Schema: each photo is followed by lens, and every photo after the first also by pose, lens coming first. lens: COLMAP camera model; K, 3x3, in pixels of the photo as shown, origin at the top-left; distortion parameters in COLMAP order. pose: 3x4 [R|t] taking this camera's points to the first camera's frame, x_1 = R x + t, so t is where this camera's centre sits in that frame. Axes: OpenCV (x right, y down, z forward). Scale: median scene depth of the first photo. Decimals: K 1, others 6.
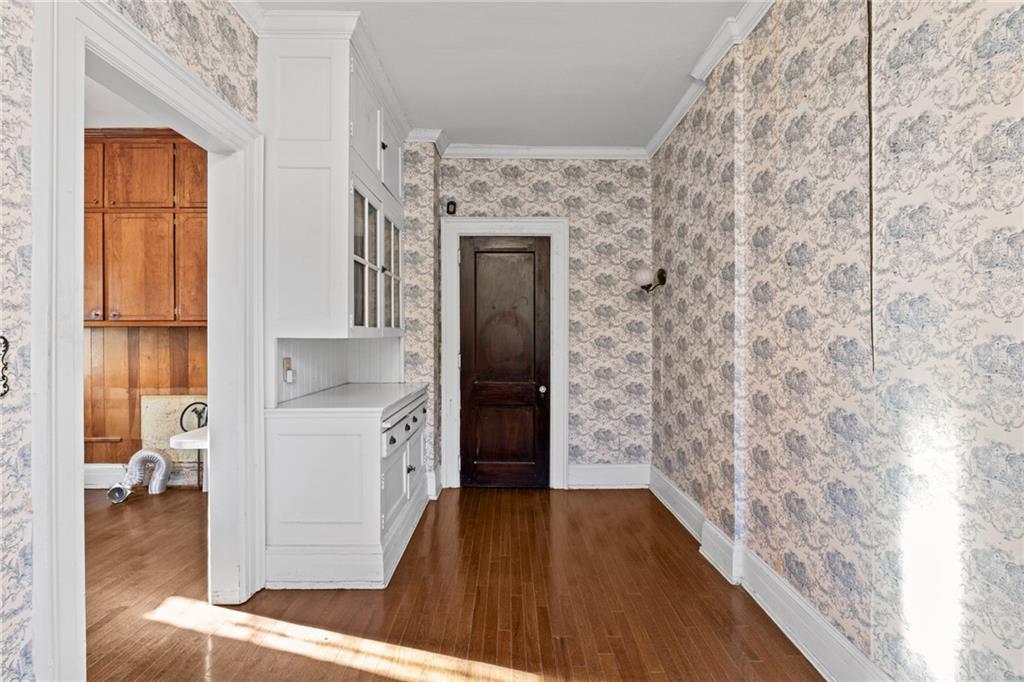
lens RADIAL K [[450.1, 0, 512.2], [0, 450.1, 338.4], [0, 0, 1]] dist [-0.017086, 0.003996]
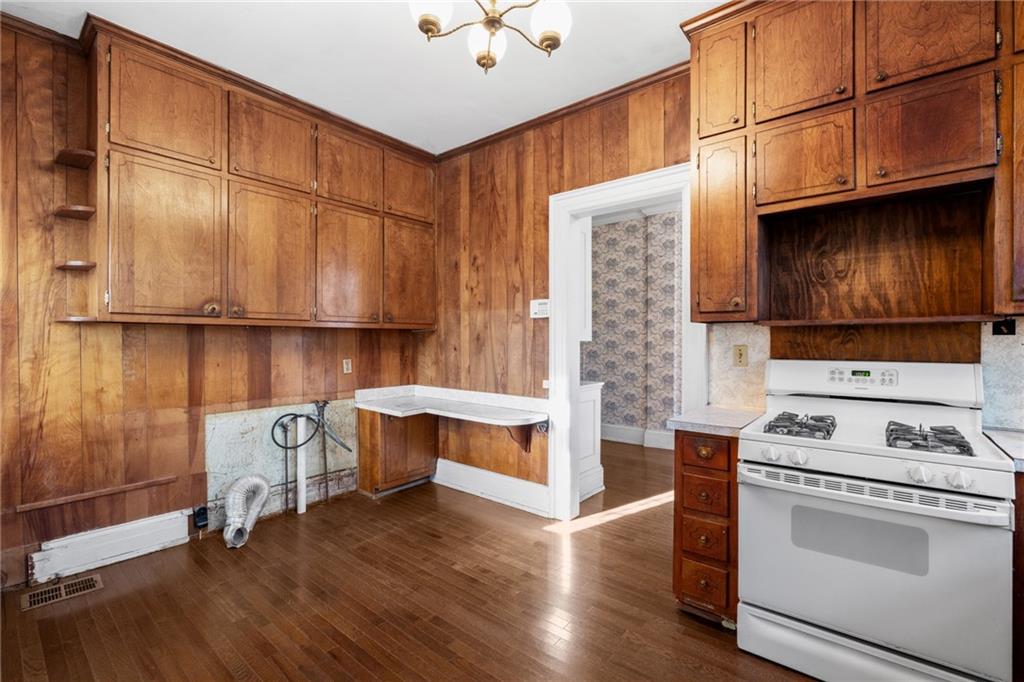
lens RADIAL K [[450.1, 0, 513.0], [0, 450.1, 342.3], [0, 0, 1]] dist [-0.017086, 0.003996]
pose [[0.642448, 0.000069, 0.766330, -1.086145], [-0.001776, 0.999997, 0.001399, 0.001590], [-0.766328, -0.002260, 0.642446, 0.103779]]
